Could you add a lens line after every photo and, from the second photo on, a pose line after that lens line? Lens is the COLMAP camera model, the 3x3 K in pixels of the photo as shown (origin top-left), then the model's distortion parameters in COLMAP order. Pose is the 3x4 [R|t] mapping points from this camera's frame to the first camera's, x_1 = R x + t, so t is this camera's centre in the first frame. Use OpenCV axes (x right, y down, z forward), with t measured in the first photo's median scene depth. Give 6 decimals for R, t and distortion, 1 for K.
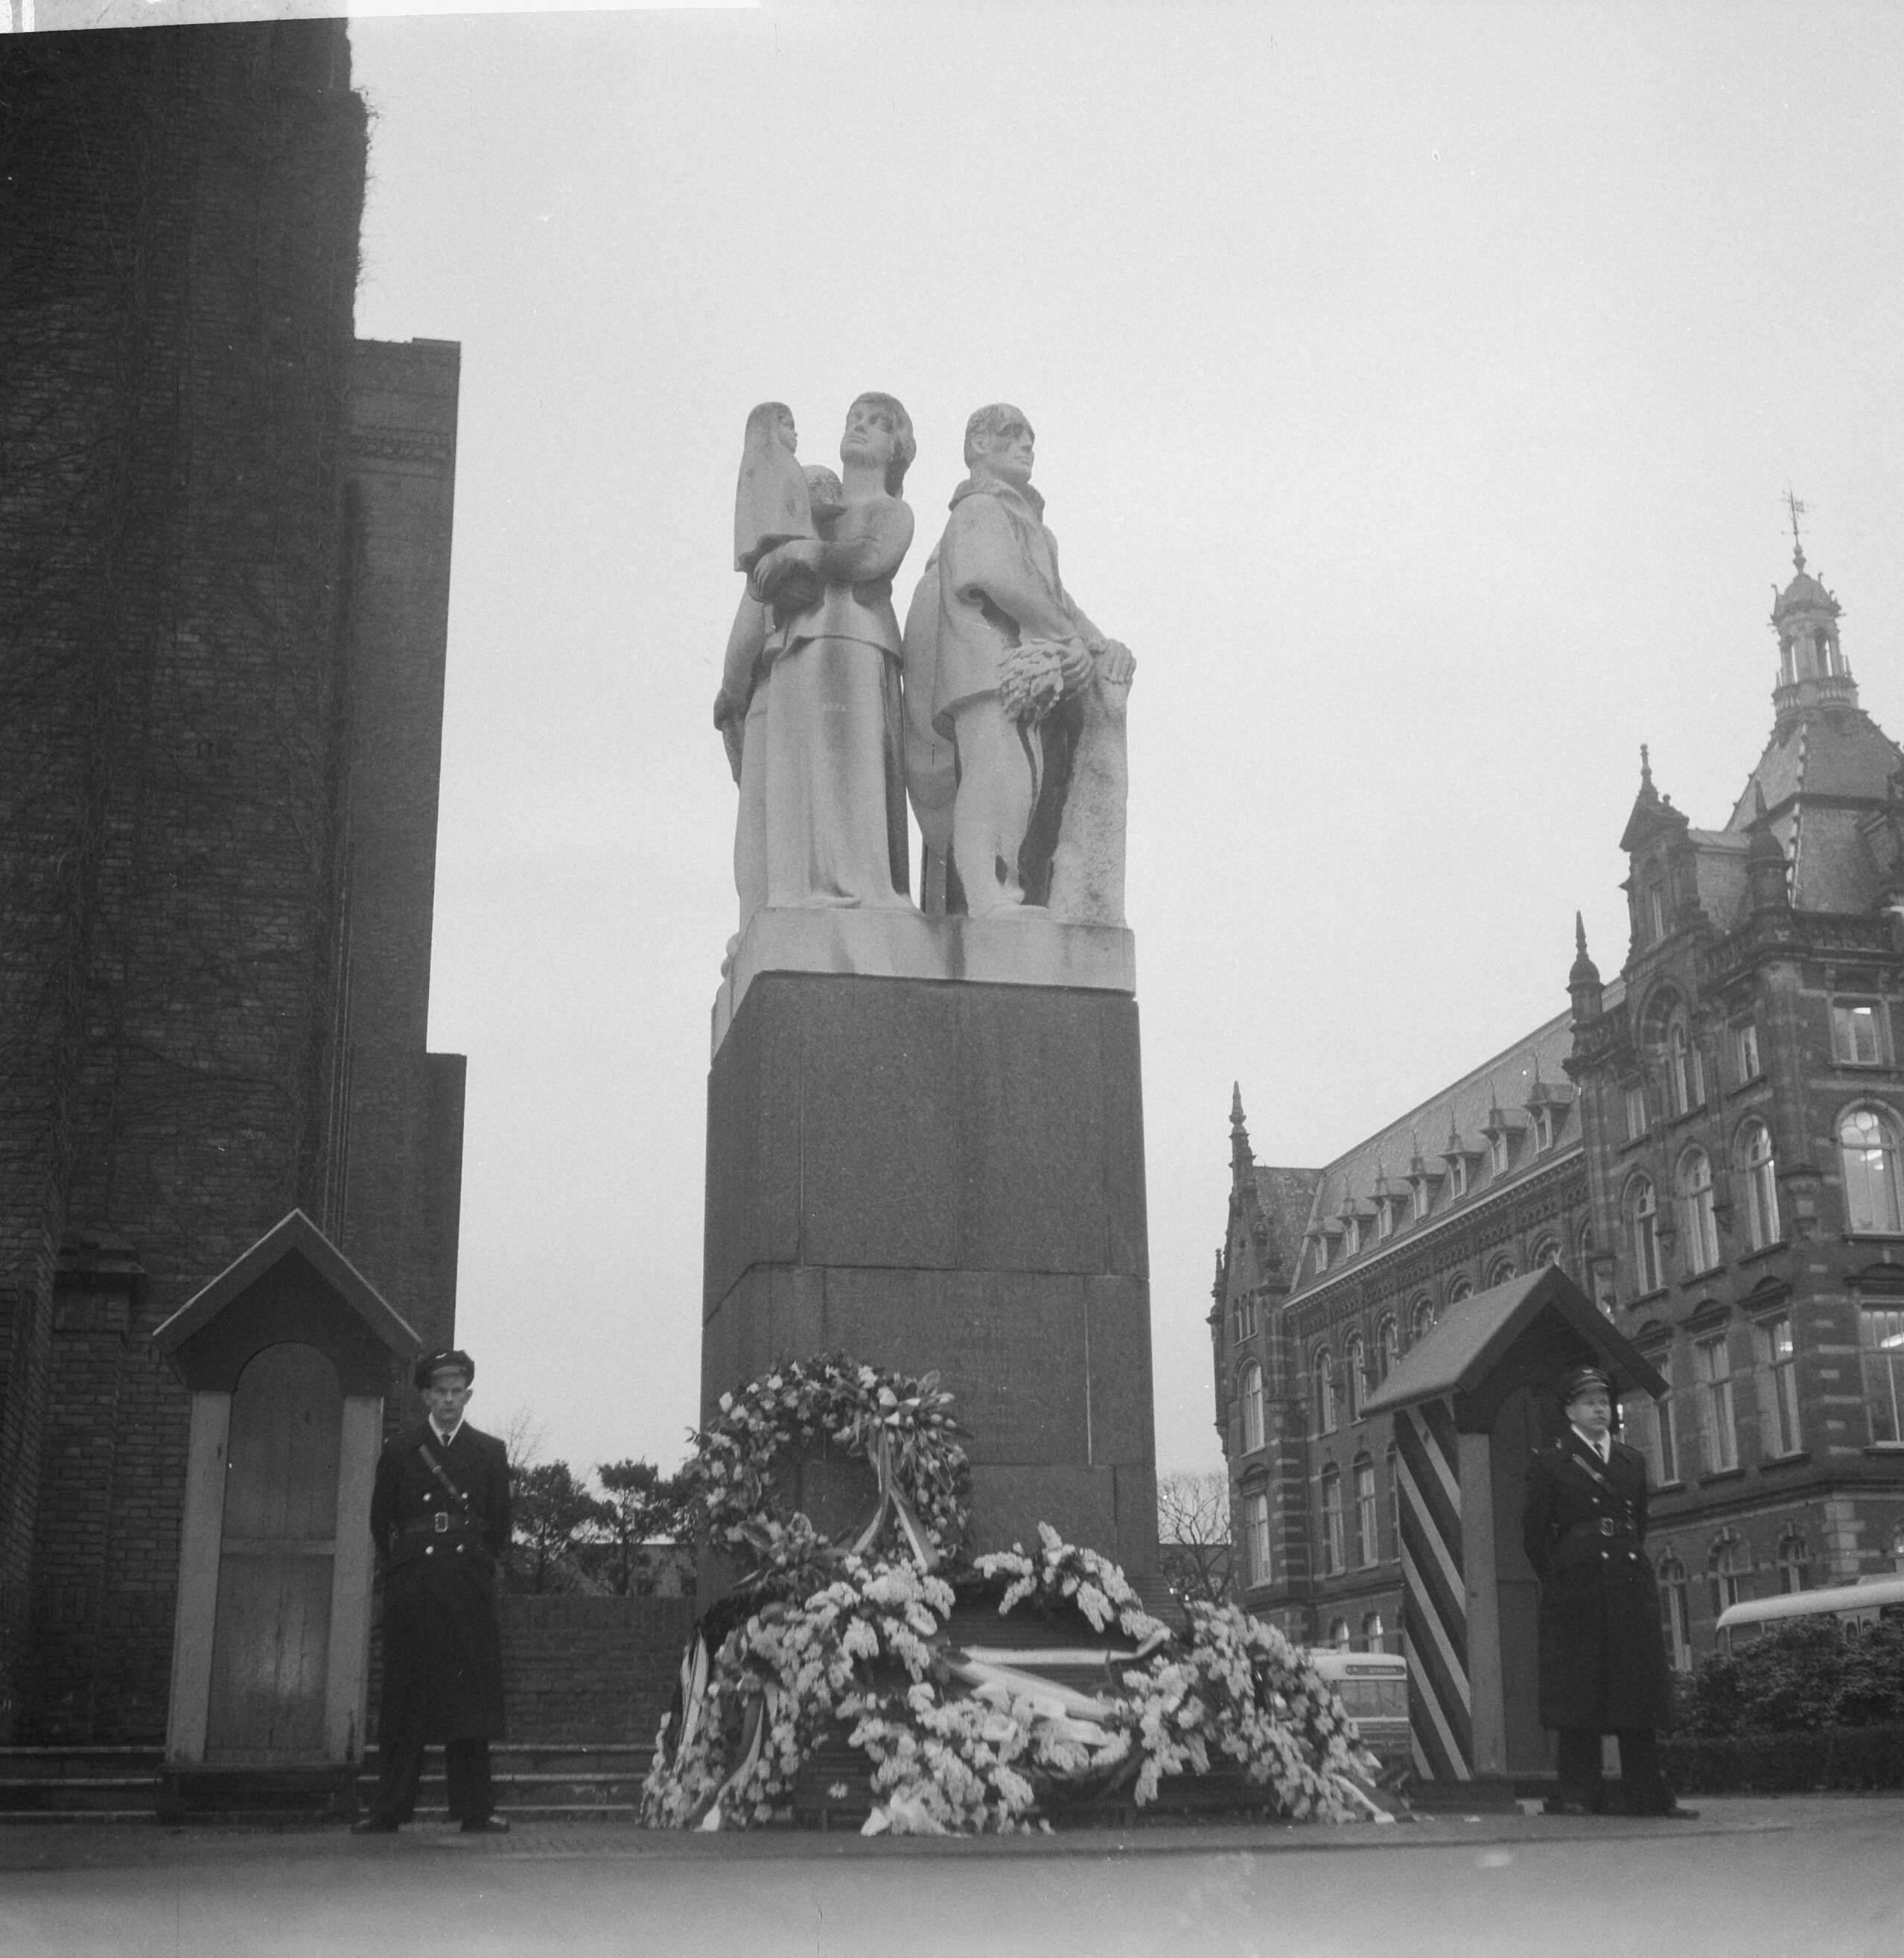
lens RADIAL K [[2605.3, 0, 954.4], [0, 2605.3, 1010.4], [0, 0, 1]] dist [-0.003566, -0.096361]
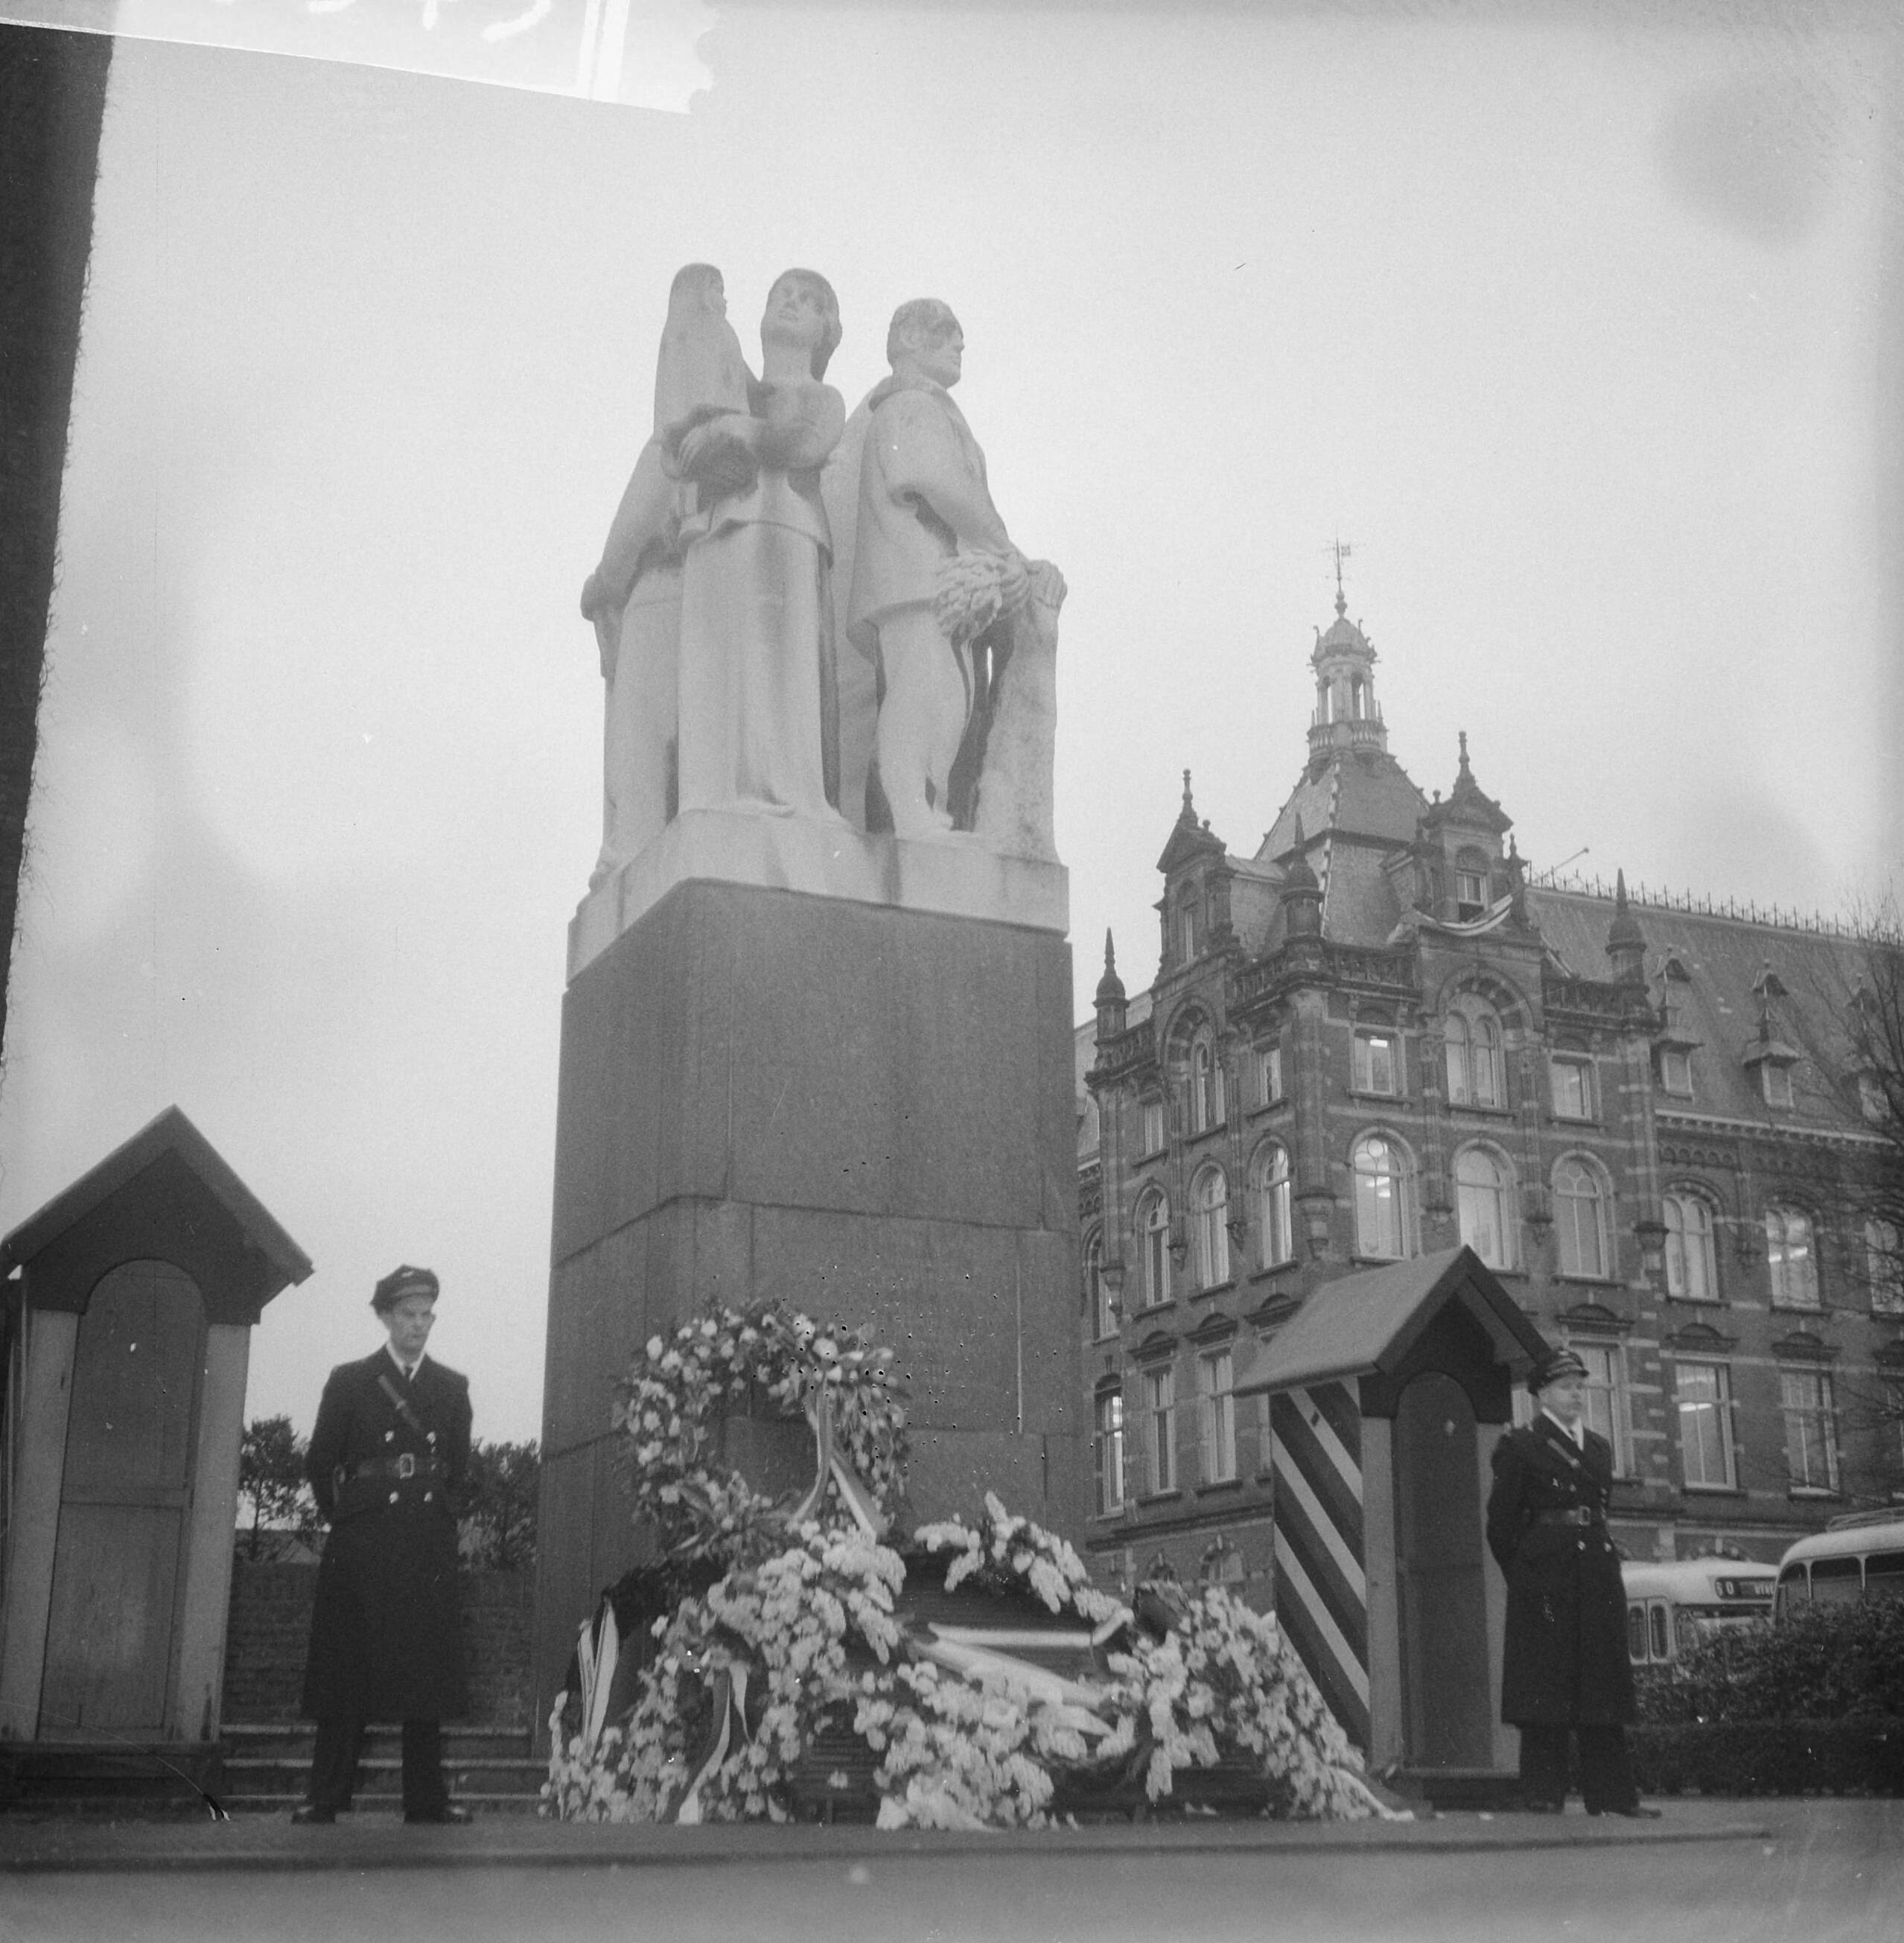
lens RADIAL K [[2602.3, 0, 937.0], [0, 2602.3, 1003.5], [0, 0, 1]] dist [0.006309, -0.122026]
pose [[0.977508, 0.069539, 0.199103, -0.123459], [-0.069224, 0.997564, -0.008553, 0.022491], [-0.199213, -0.005422, 0.979941, 0.068712]]
